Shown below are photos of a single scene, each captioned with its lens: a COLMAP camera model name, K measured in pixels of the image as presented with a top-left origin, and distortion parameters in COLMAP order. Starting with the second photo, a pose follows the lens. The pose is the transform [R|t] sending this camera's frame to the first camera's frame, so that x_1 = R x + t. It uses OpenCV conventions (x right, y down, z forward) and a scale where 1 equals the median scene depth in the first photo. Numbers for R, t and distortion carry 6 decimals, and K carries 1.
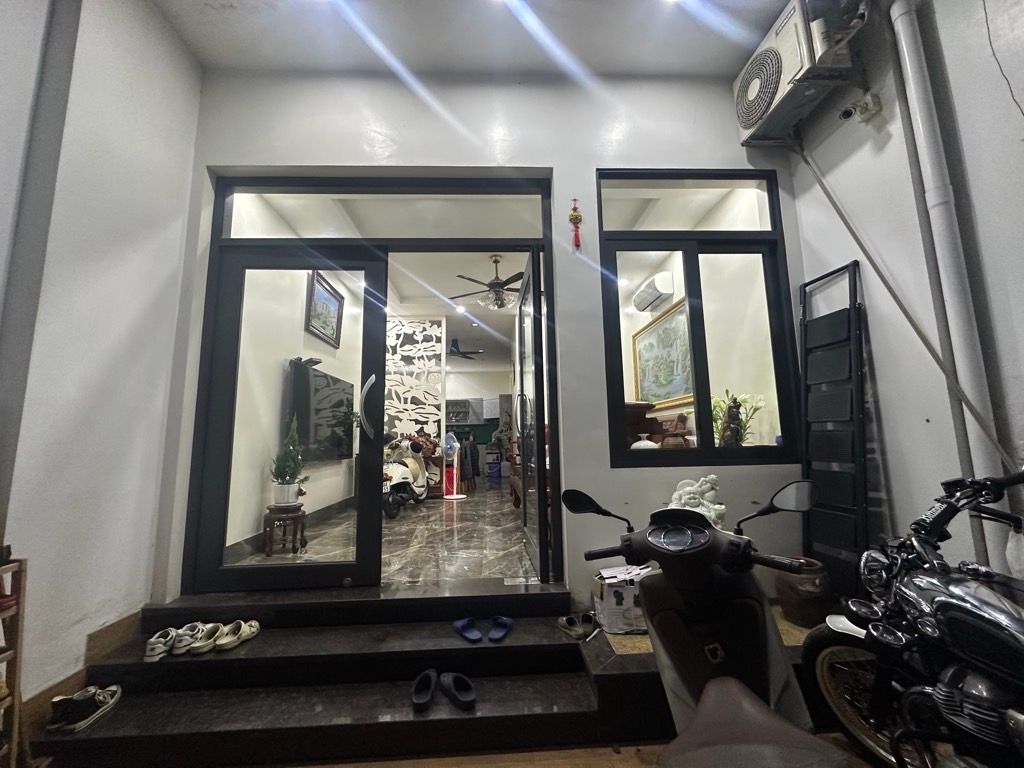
lens RADIAL K [[411.0, 0, 509.6], [0, 411.0, 383.7], [0, 0, 1]] dist [-0.000034, -0.000734]
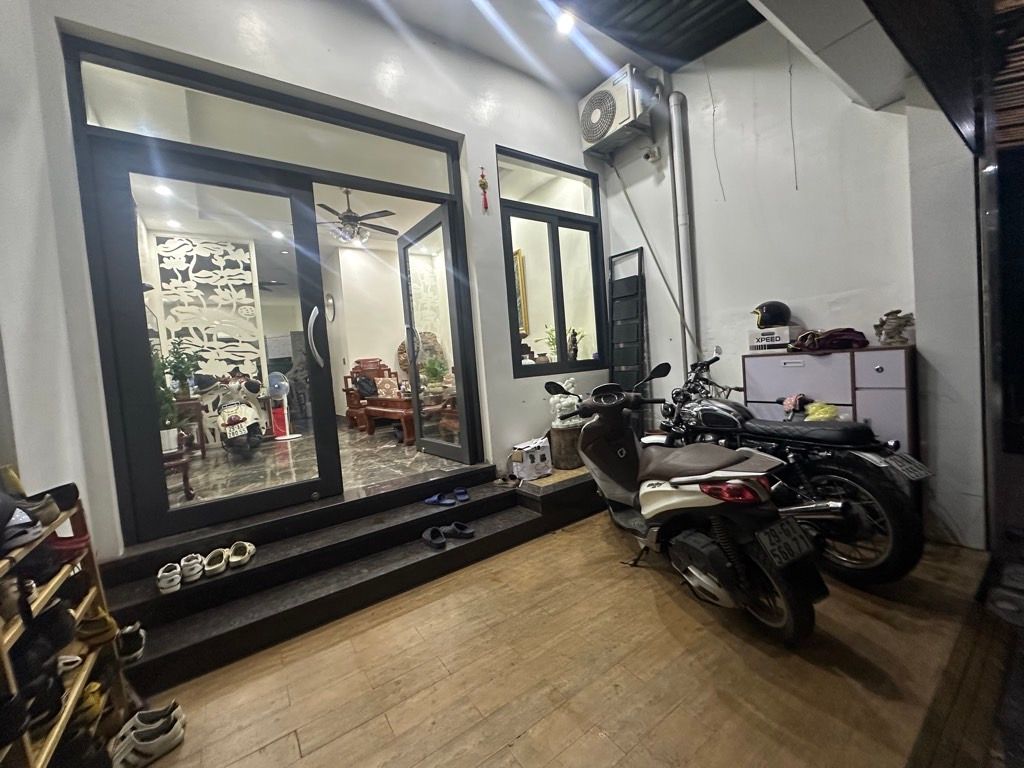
lens RADIAL K [[411.0, 0, 511.9], [0, 411.0, 384.4], [0, 0, 1]] dist [-0.000034, -0.000734]
pose [[0.836353, -0.074096, 0.543161, -0.487696], [-0.008637, 0.988919, 0.148204, 0.013648], [-0.548124, -0.128642, 0.826445, -0.157984]]
